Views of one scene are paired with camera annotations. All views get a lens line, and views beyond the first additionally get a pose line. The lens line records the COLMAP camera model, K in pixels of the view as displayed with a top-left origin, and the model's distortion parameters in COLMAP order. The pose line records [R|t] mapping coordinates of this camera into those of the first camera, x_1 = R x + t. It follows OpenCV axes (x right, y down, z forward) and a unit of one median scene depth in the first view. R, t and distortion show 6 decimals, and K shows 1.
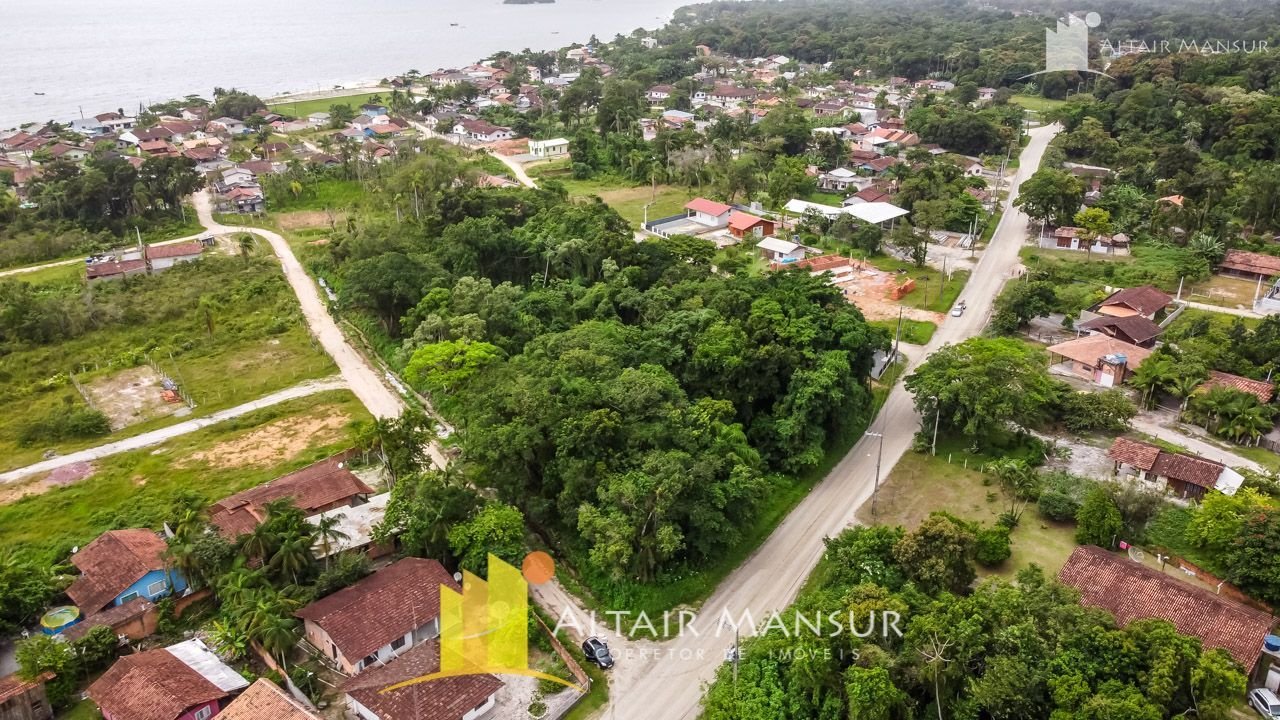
lens RADIAL K [[973.3, 0, 626.5], [0, 973.3, 351.4], [0, 0, 1]] dist [0.000581, -0.004176]
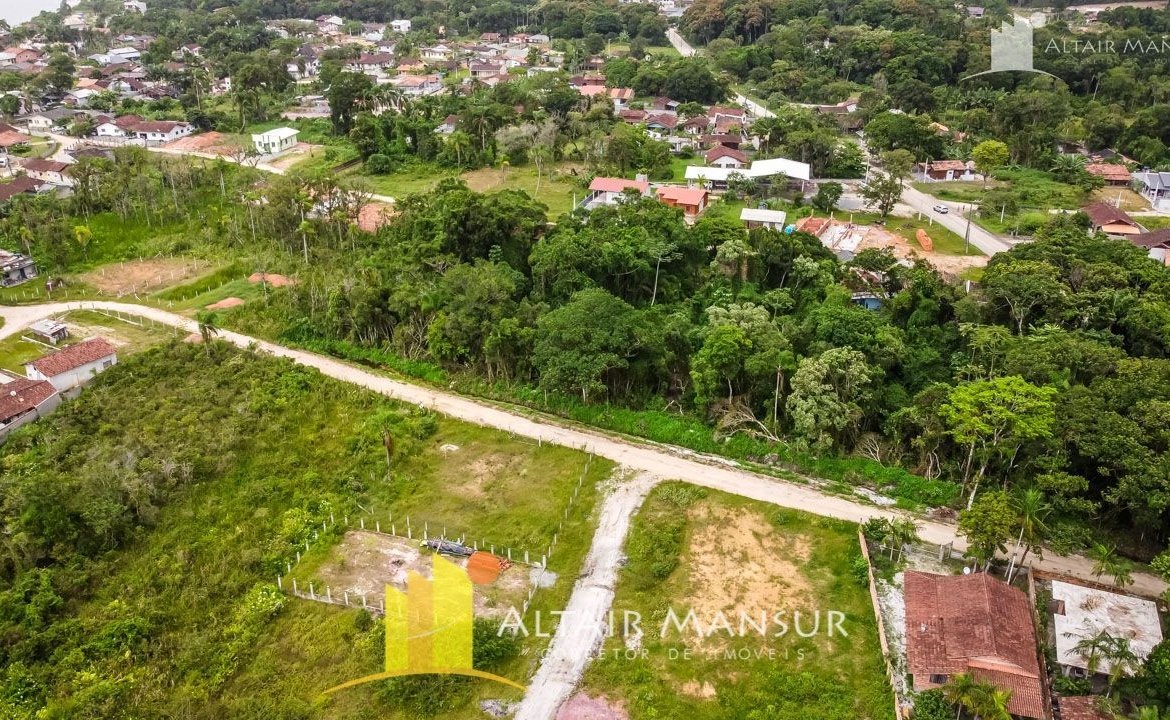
lens RADIAL K [[972.3, 0, 574.6], [0, 972.3, 335.4], [0, 0, 1]] dist [0.015299, -0.032037]
pose [[0.846170, -0.206227, 0.491392, -0.524022], [0.192061, 0.978135, 0.079776, -0.110603], [-0.497100, 0.026874, 0.867277, 0.273183]]
